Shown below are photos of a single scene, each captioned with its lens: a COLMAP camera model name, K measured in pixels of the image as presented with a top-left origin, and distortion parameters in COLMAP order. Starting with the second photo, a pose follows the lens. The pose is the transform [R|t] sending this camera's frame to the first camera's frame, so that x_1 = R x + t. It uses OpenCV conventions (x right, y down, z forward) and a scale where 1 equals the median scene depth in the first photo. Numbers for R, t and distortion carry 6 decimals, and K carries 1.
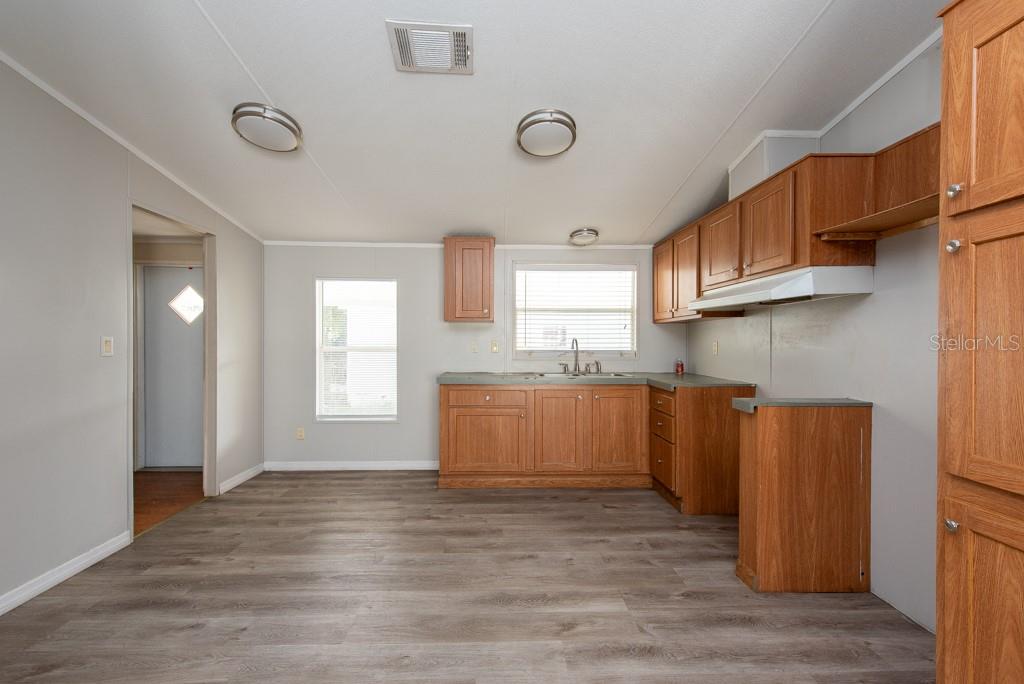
lens RADIAL K [[426.0, 0, 509.4], [0, 426.0, 340.2], [0, 0, 1]] dist [0.011497, -0.003108]
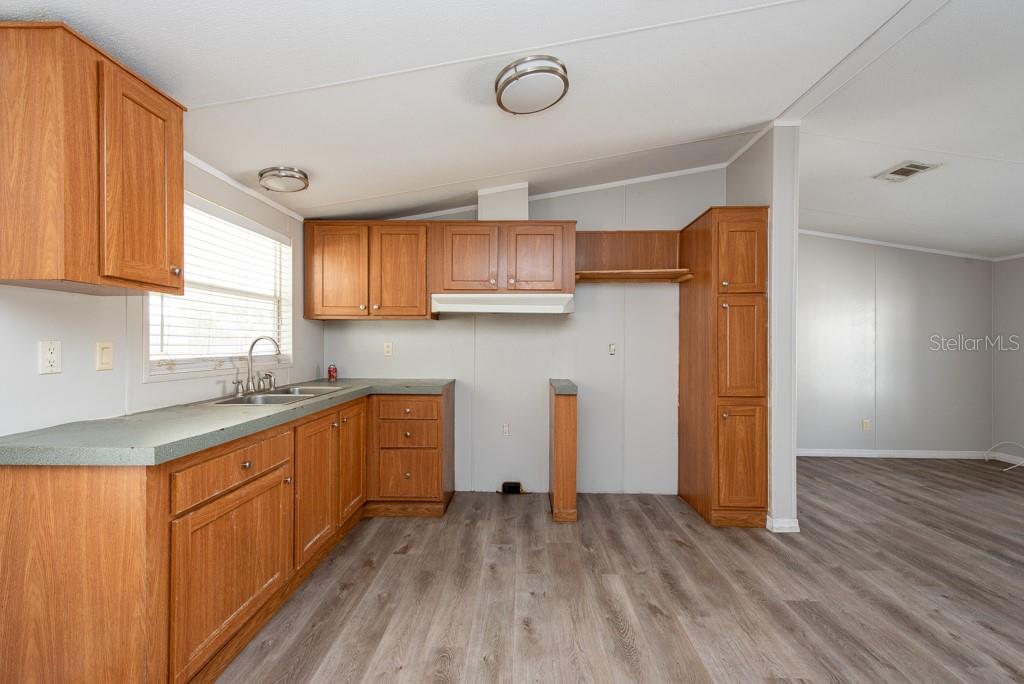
lens RADIAL K [[426.0, 0, 511.1], [0, 426.0, 342.3], [0, 0, 1]] dist [0.011497, -0.003108]
pose [[0.053948, -0.001393, 0.998543, -0.503066], [-0.004981, 0.999986, 0.001664, 0.000242], [-0.998531, -0.005064, 0.053940, 0.691771]]
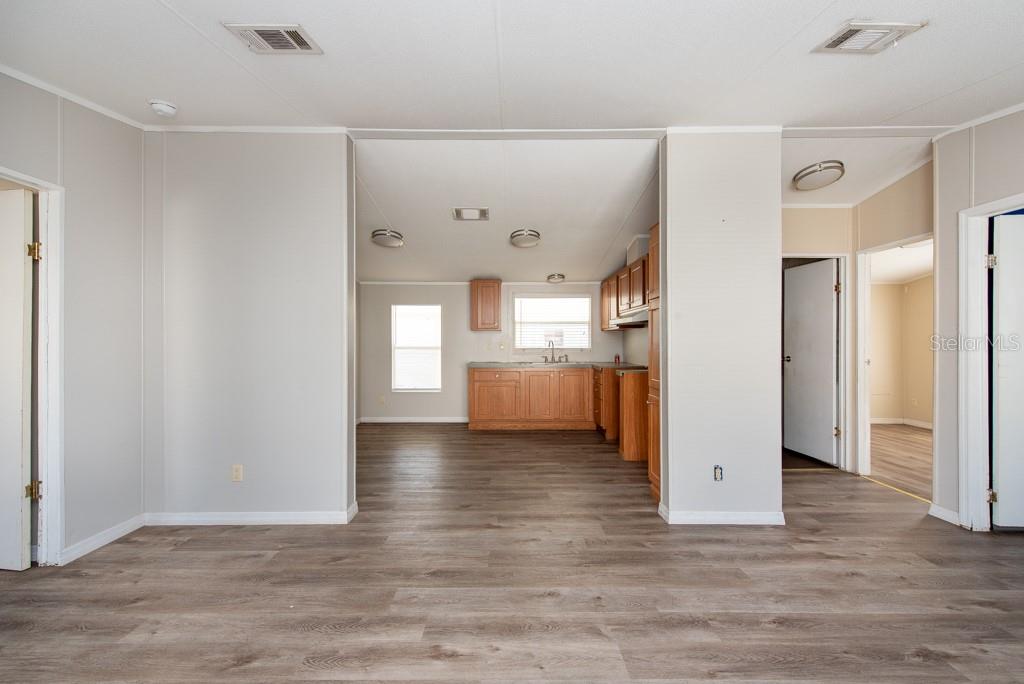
lens RADIAL K [[403.6, 0, 509.5], [0, 403.6, 340.2], [0, 0, 1]] dist [0.014344, -0.002376]
pose [[0.999579, -0.004947, -0.028578, 0.044886], [0.004897, 0.999986, -0.001829, -0.003895], [0.028587, 0.001689, 0.999590, -0.611457]]
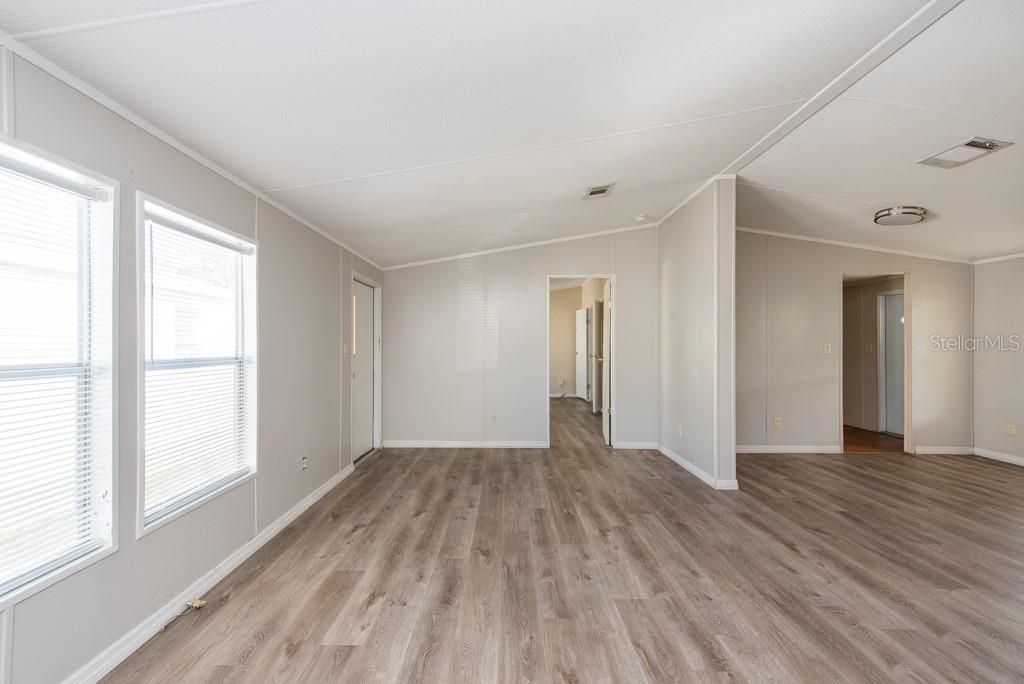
lens RADIAL K [[403.6, 0, 501.3], [0, 403.6, 350.1], [0, 0, 1]] dist [0.014344, -0.002376]
pose [[-0.048970, 0.003212, -0.998795, 0.735450], [0.007700, 0.999966, 0.002838, 0.000150], [0.998771, -0.007552, -0.048993, -0.305058]]
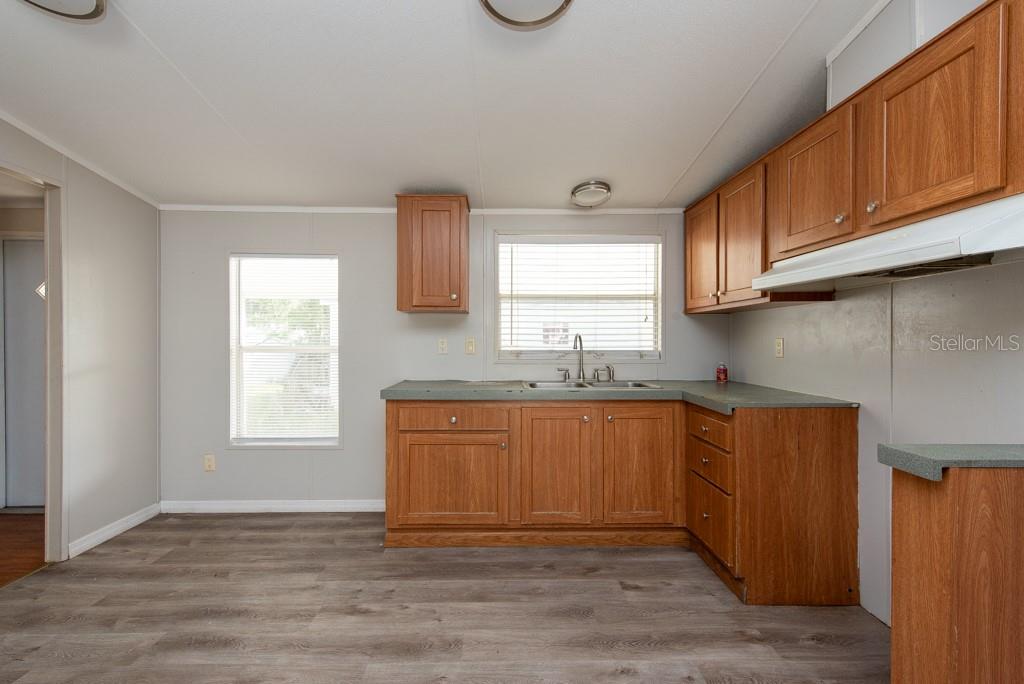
lens RADIAL K [[426.0, 0, 506.1], [0, 426.0, 339.5], [0, 0, 1]] dist [0.011497, -0.003108]
pose [[0.999879, -0.002248, -0.015373, 0.046308], [0.002279, 0.999995, 0.002032, 0.003148], [0.015369, -0.002067, 0.999880, 0.302226]]
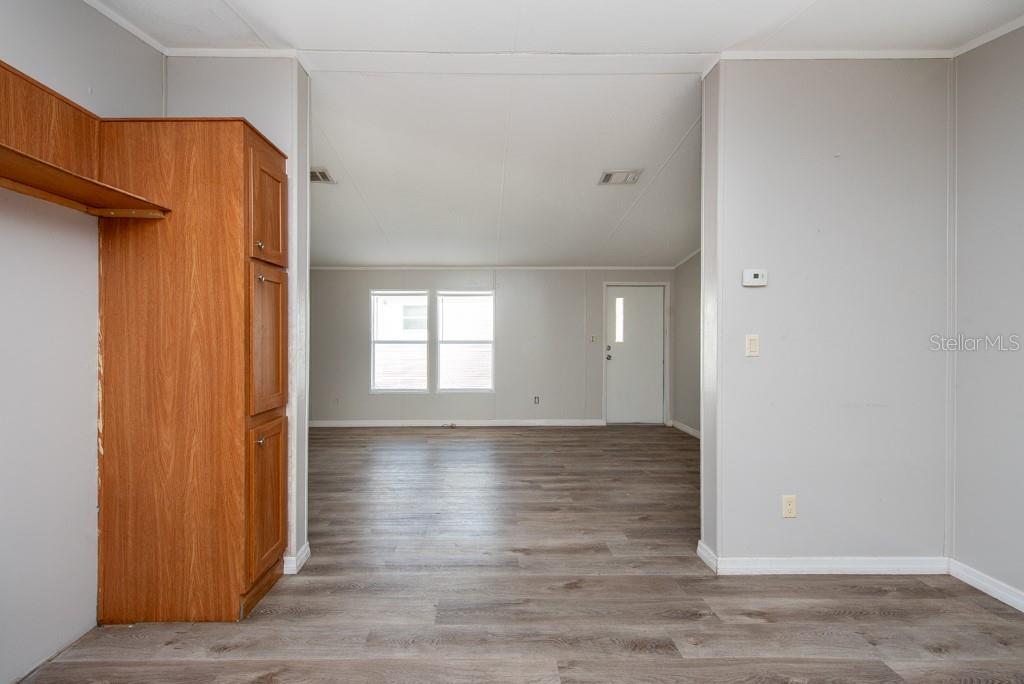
lens RADIAL K [[403.6, 0, 486.6], [0, 403.6, 339.5], [0, 0, 1]] dist [0.014344, -0.002376]
pose [[-0.999734, -0.006303, 0.022206, 0.034611], [-0.006331, 0.999979, -0.001222, 0.006474], [-0.022197, -0.001362, -0.999753, 0.843882]]
